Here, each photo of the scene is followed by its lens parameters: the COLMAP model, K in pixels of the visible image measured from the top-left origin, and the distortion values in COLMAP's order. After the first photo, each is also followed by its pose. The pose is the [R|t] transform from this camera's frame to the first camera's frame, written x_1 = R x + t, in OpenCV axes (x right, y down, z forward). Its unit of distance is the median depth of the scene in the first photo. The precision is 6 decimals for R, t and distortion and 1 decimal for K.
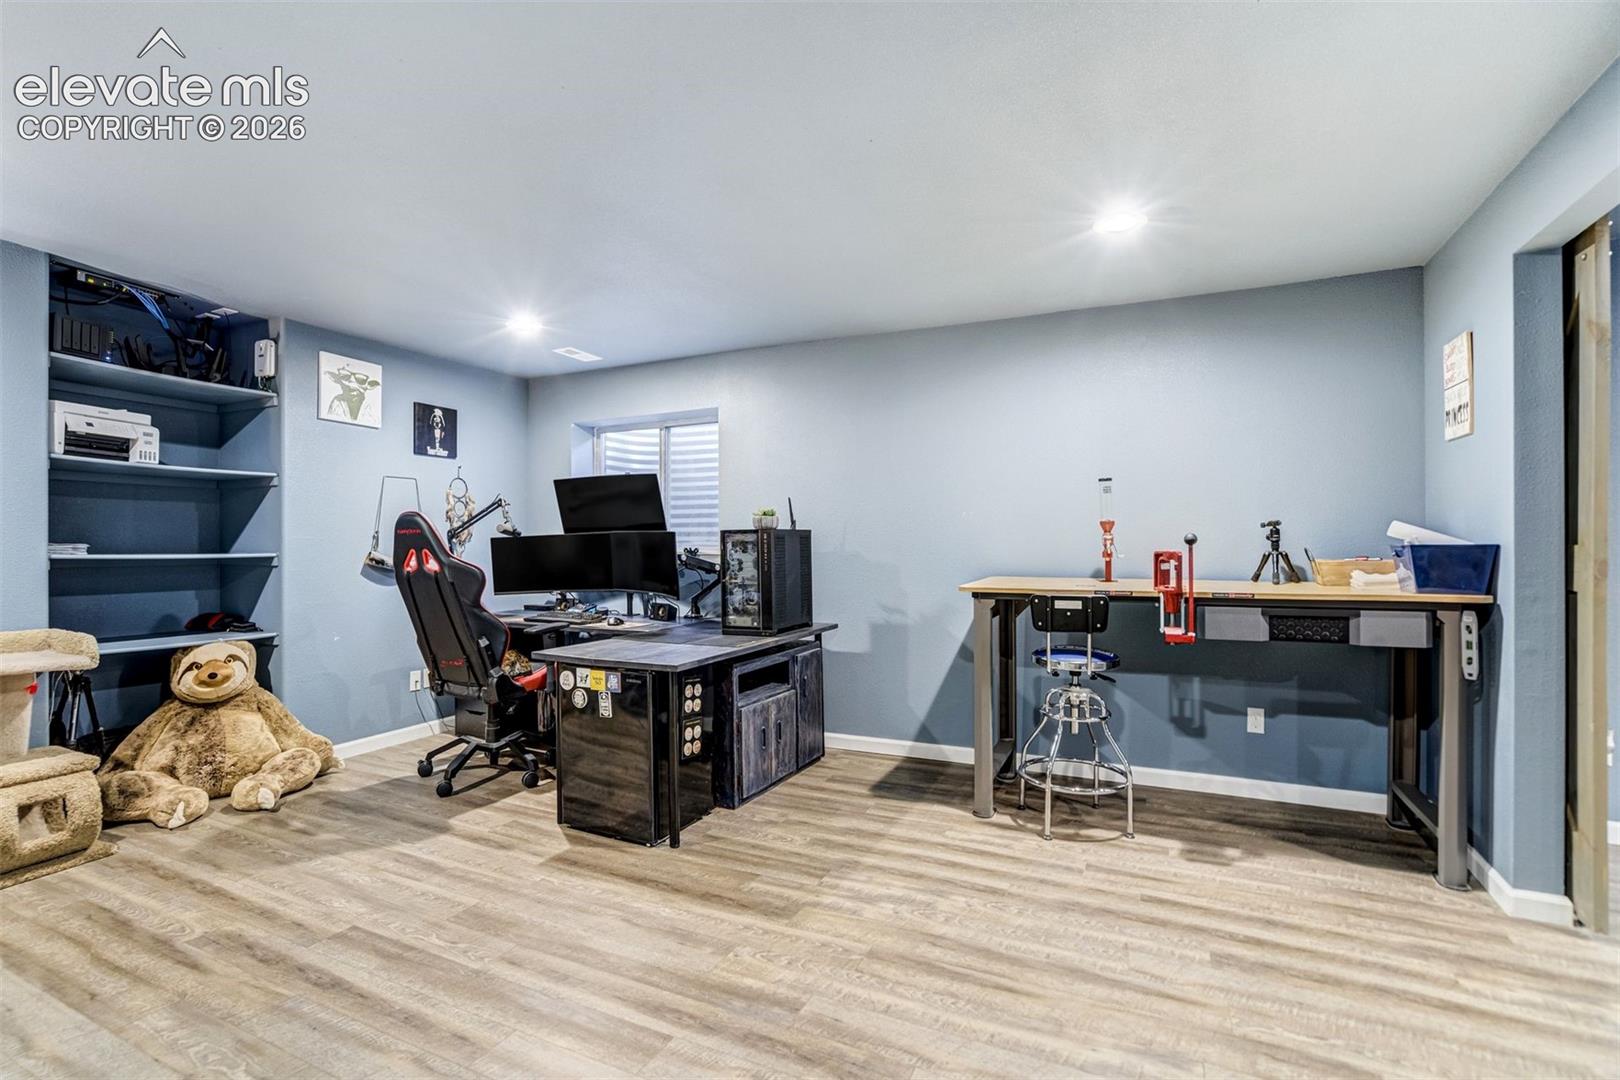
lens RADIAL K [[761.5, 0, 849.4], [0, 761.5, 550.1], [0, 0, 1]] dist [-0.038644, 0.016341]
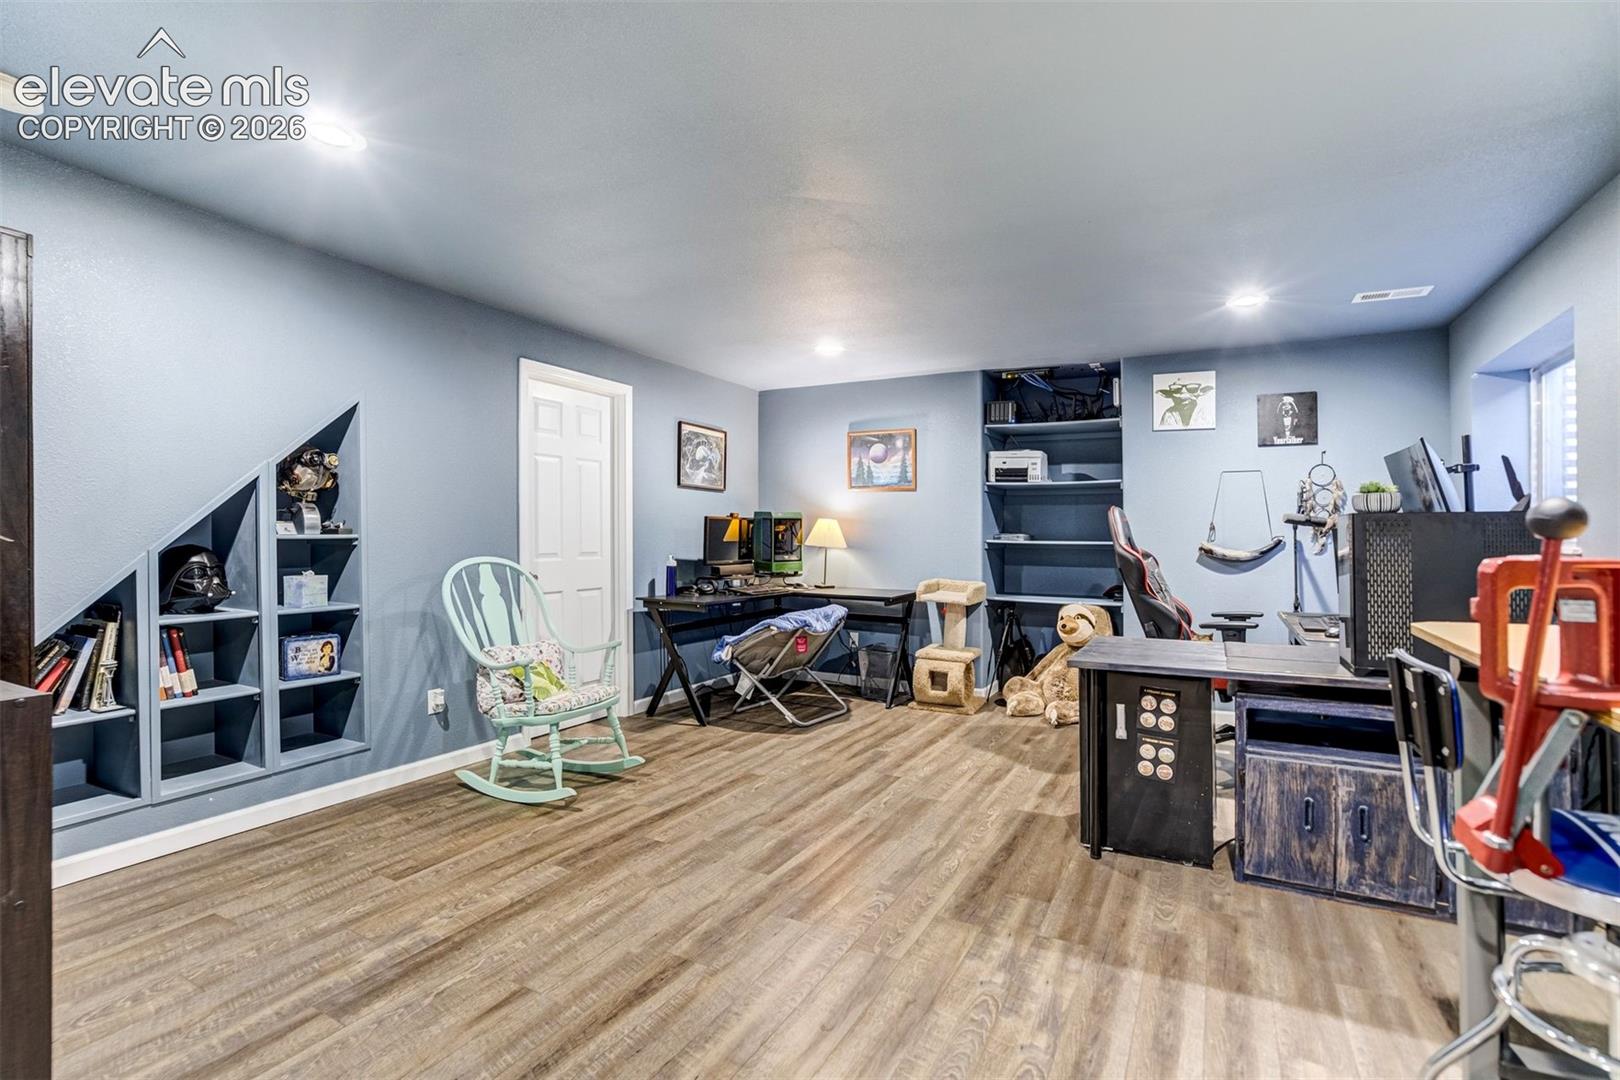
lens RADIAL K [[761.5, 0, 802.0], [0, 761.5, 532.7], [0, 0, 1]] dist [-0.038644, 0.016341]
pose [[-0.081228, -0.000743, -0.996695, 0.706285], [-0.010988, 0.999940, 0.000150, -0.006878], [0.996635, 0.010964, -0.081231, 0.683940]]
